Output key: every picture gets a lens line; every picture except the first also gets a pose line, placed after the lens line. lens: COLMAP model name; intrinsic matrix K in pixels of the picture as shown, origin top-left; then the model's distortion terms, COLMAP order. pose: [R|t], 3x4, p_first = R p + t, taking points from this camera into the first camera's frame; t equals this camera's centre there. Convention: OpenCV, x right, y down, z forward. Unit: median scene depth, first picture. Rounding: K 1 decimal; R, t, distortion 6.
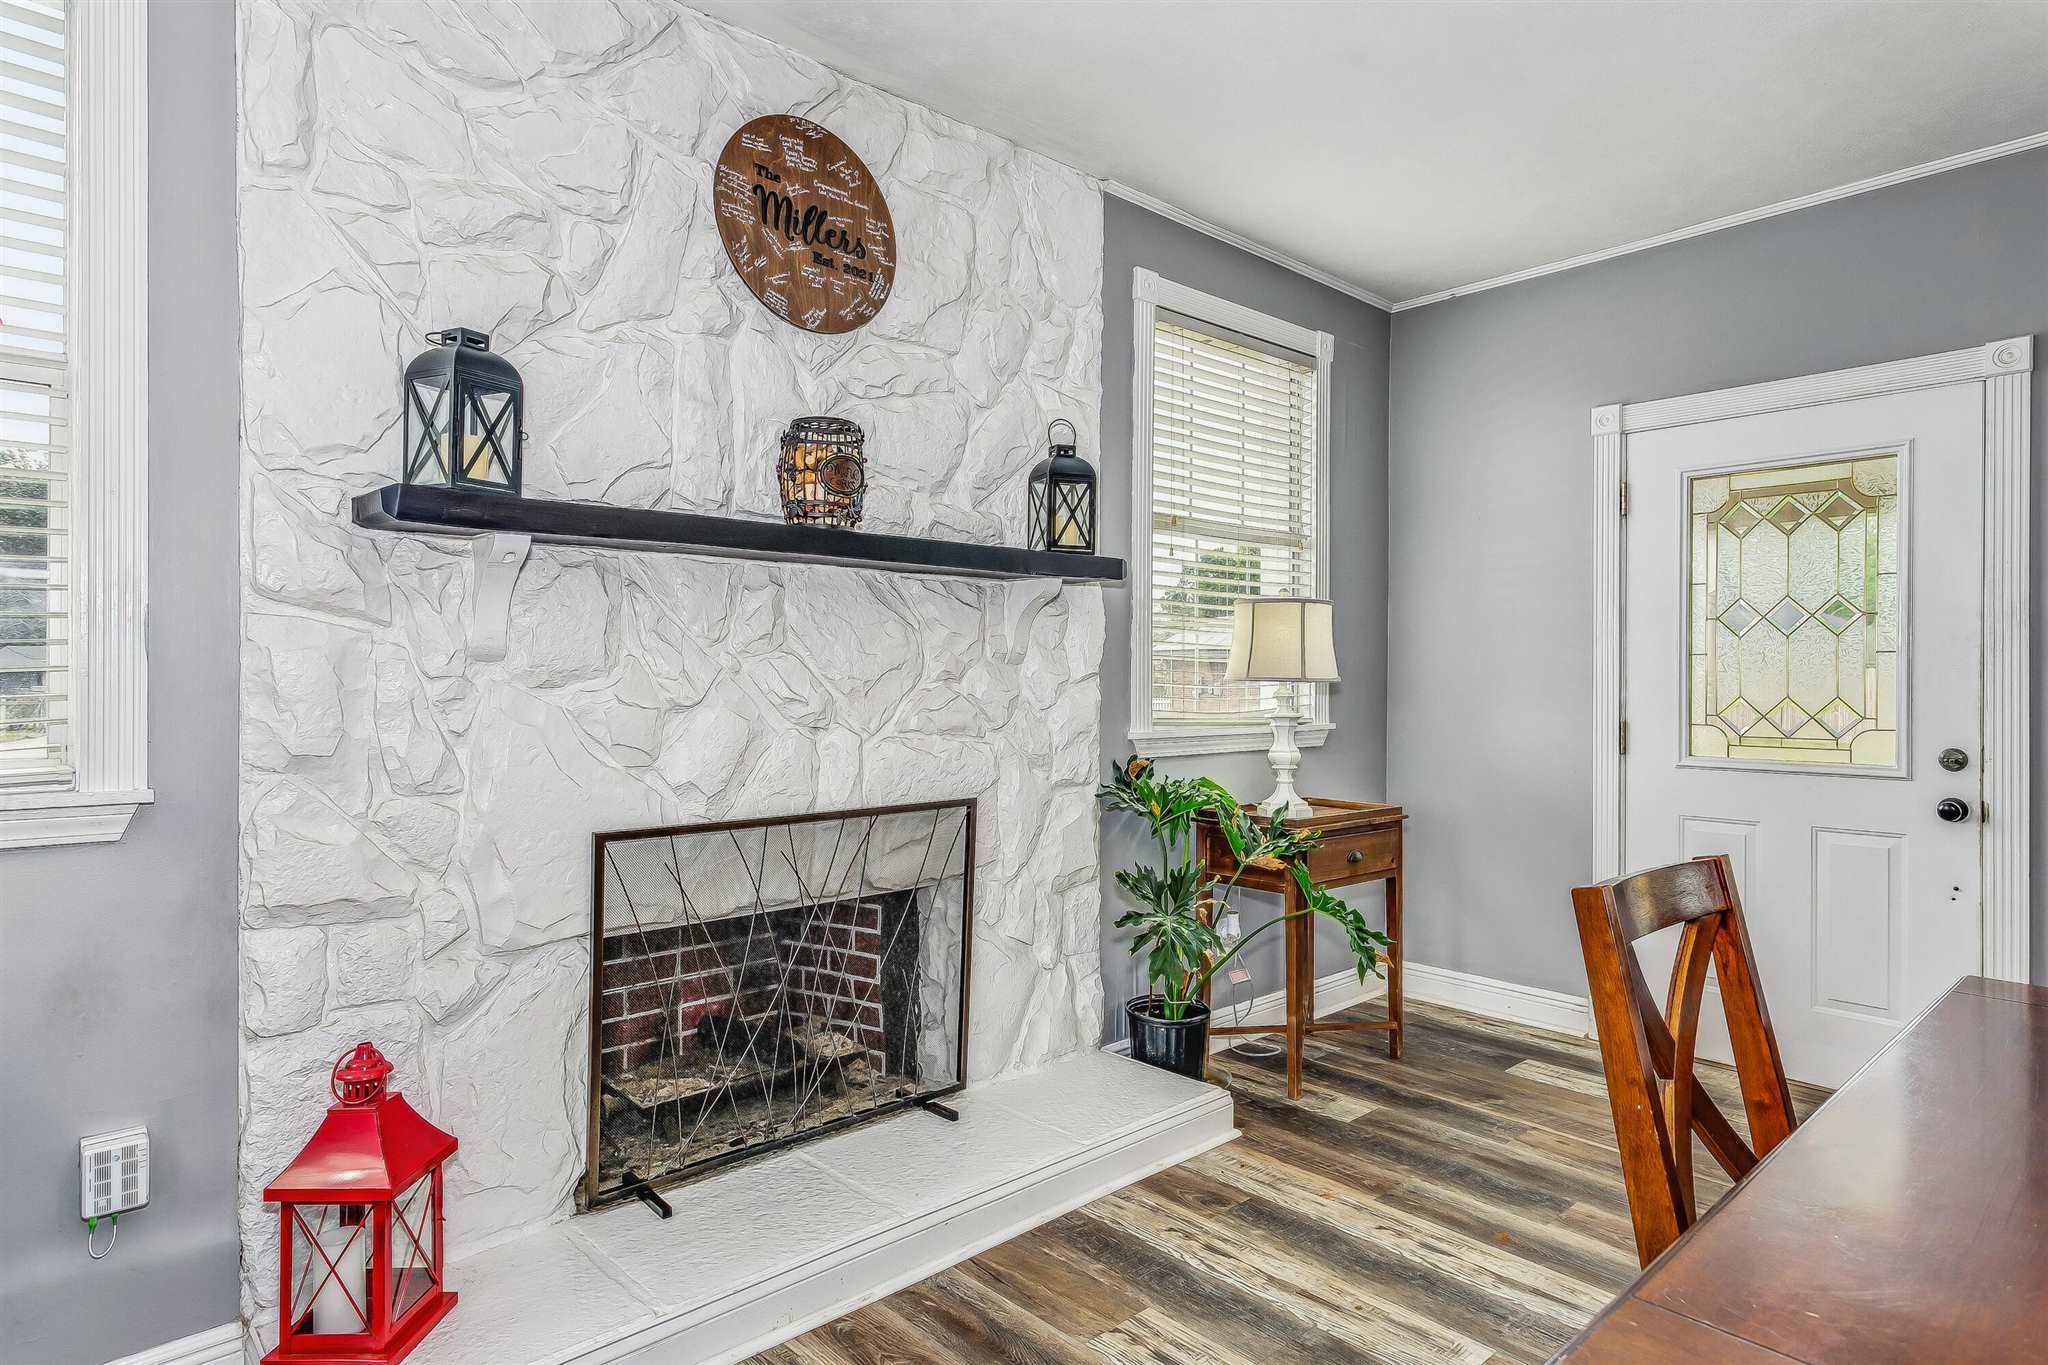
lens RADIAL K [[1109.0, 0, 1010.6], [0, 1109.0, 677.7], [0, 0, 1]] dist [-0.000728, 0.000576]
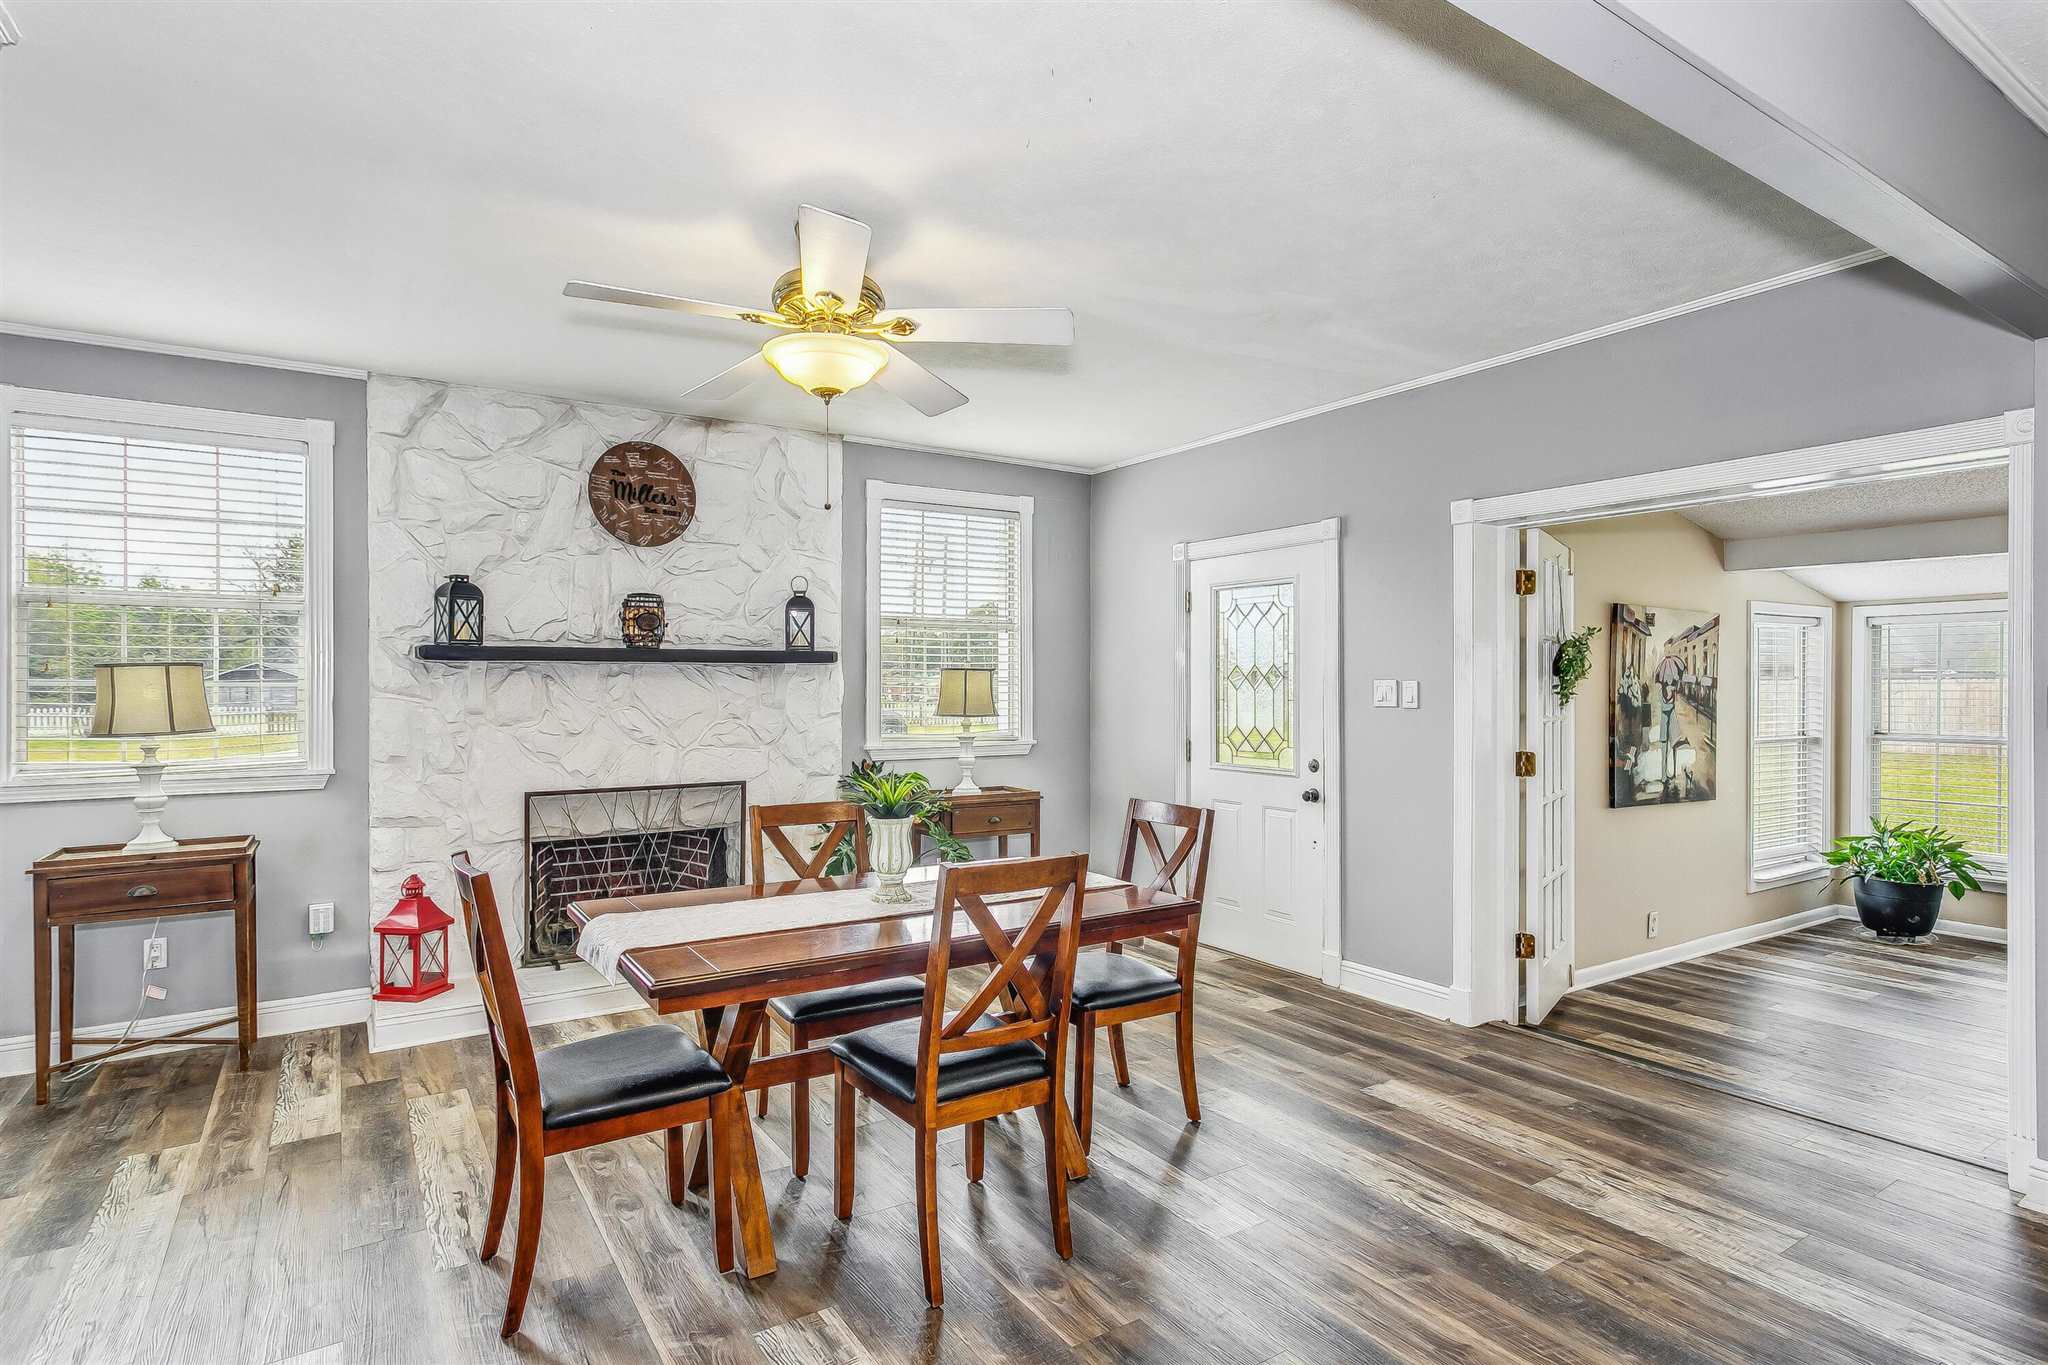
lens RADIAL K [[1052.3, 0, 1014.5], [0, 1052.3, 683.0], [0, 0, 1]] dist [-0.004582, 0.002095]
pose [[0.987949, -0.004465, -0.154718, 0.812345], [0.003744, 0.999981, -0.004952, -0.055900], [0.154737, 0.004313, 0.987946, -0.812584]]
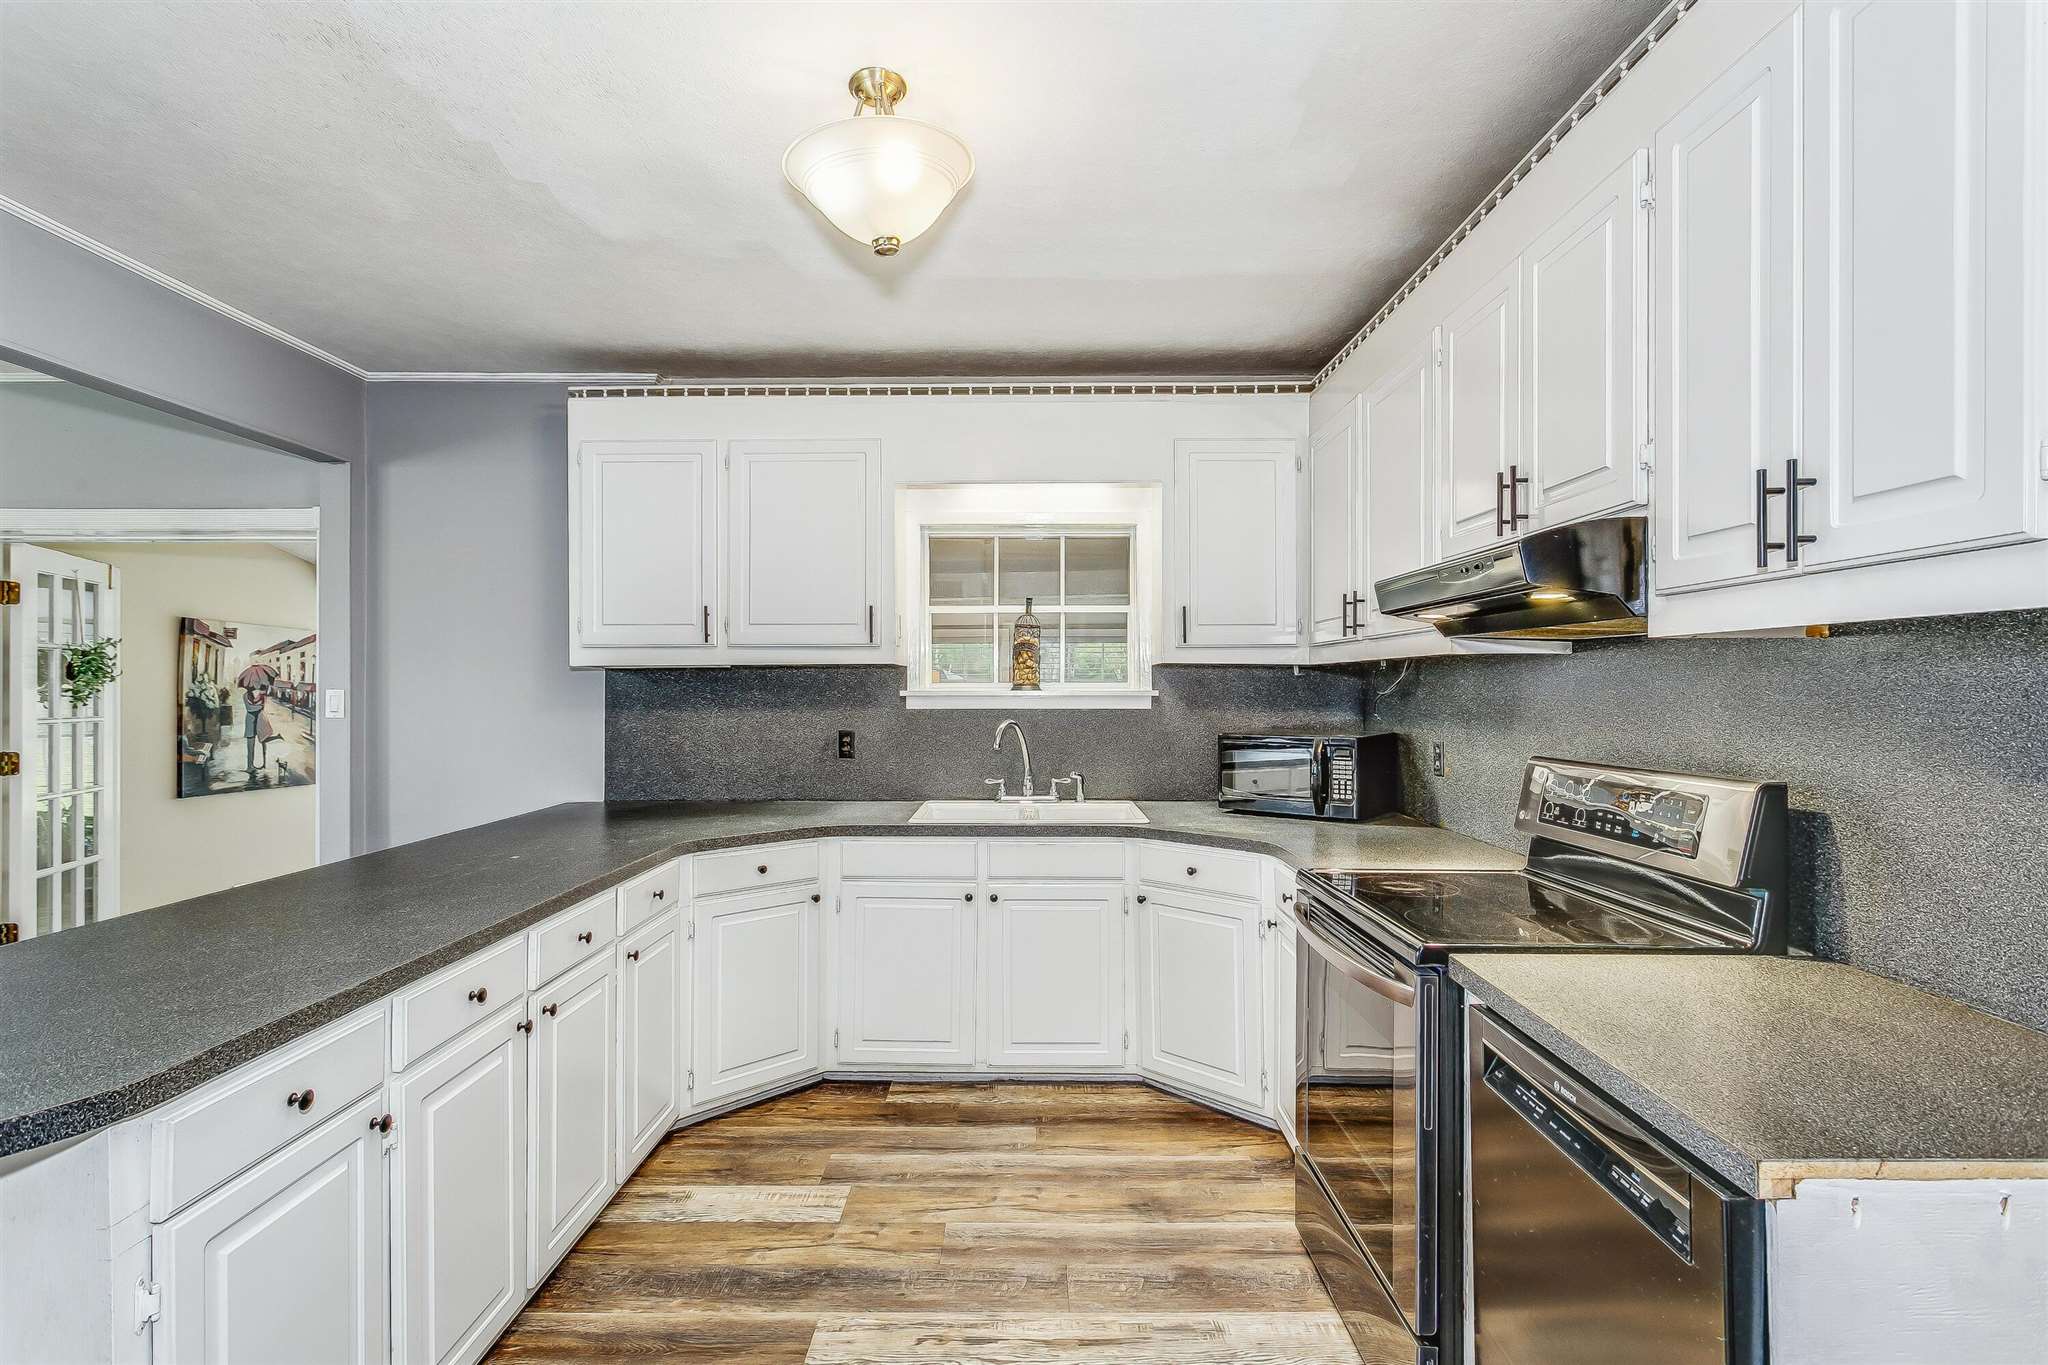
lens RADIAL K [[976.7, 0, 1024.6], [0, 976.7, 685.2], [0, 0, 1]] dist [0.004796, 0.001396]
pose [[0.670390, -0.001776, 0.742007, 1.295637], [0.005608, 0.999981, -0.002673, -0.050845], [-0.741987, 0.005953, 0.670387, -1.446699]]
